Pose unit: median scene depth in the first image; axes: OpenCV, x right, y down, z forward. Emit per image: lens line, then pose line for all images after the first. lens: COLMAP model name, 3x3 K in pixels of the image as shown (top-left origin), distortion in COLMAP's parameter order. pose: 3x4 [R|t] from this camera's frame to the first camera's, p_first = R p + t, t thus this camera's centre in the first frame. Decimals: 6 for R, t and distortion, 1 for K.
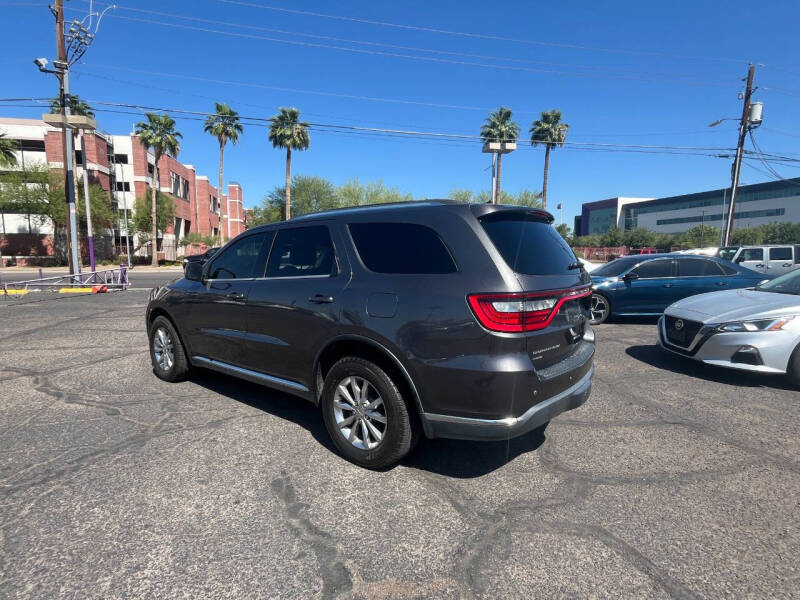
lens RADIAL K [[411.5, 0, 395.9], [0, 411.5, 301.6], [0, 0, 1]] dist [-0.005280, 0.001235]
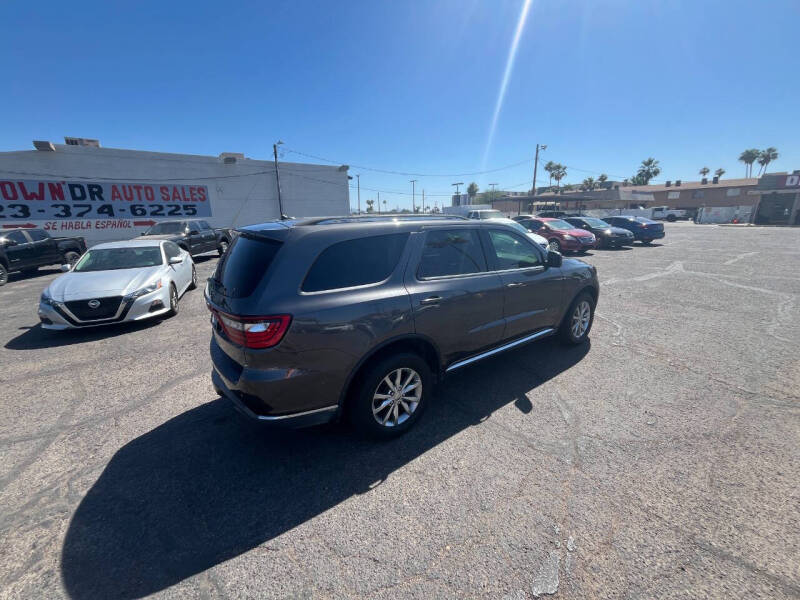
lens RADIAL K [[321.6, 0, 397.5], [0, 321.6, 299.8], [0, 0, 1]] dist [-0.003746, 0.000309]
pose [[-0.450115, -0.210558, 0.867791, -0.078357], [0.130036, 0.945988, 0.296980, -0.016677], [-0.883452, 0.246519, -0.398424, 0.070039]]
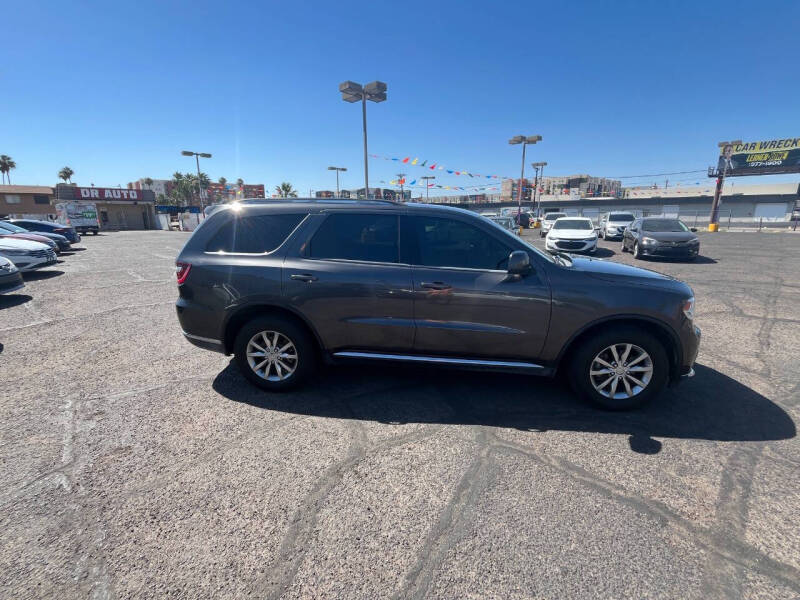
lens RADIAL K [[356.5, 0, 394.0], [0, 356.5, 302.7], [0, 0, 1]] dist [-0.003952, 0.000593]
pose [[-0.852119, 0.130613, -0.506787, 0.039443], [-0.054866, 0.940725, 0.334702, -0.026052], [0.520464, 0.313011, -0.794444, 0.178145]]
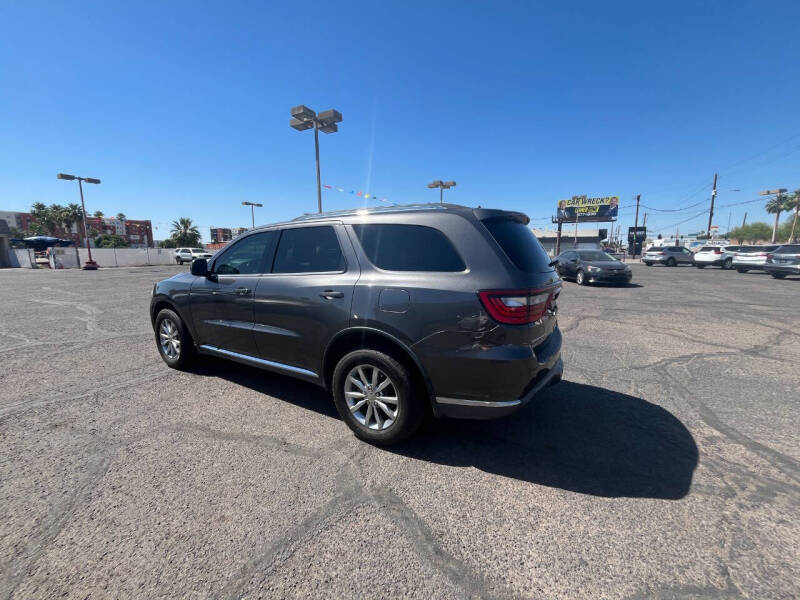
lens RADIAL K [[321.6, 0, 394.5], [0, 321.6, 302.3], [0, 0, 1]] dist [-0.003746, 0.000309]
pose [[-0.654637, 0.122035, -0.746028, 0.059117], [-0.083096, 0.969286, 0.231473, -0.011448], [0.751362, 0.213523, -0.624390, 0.092740]]
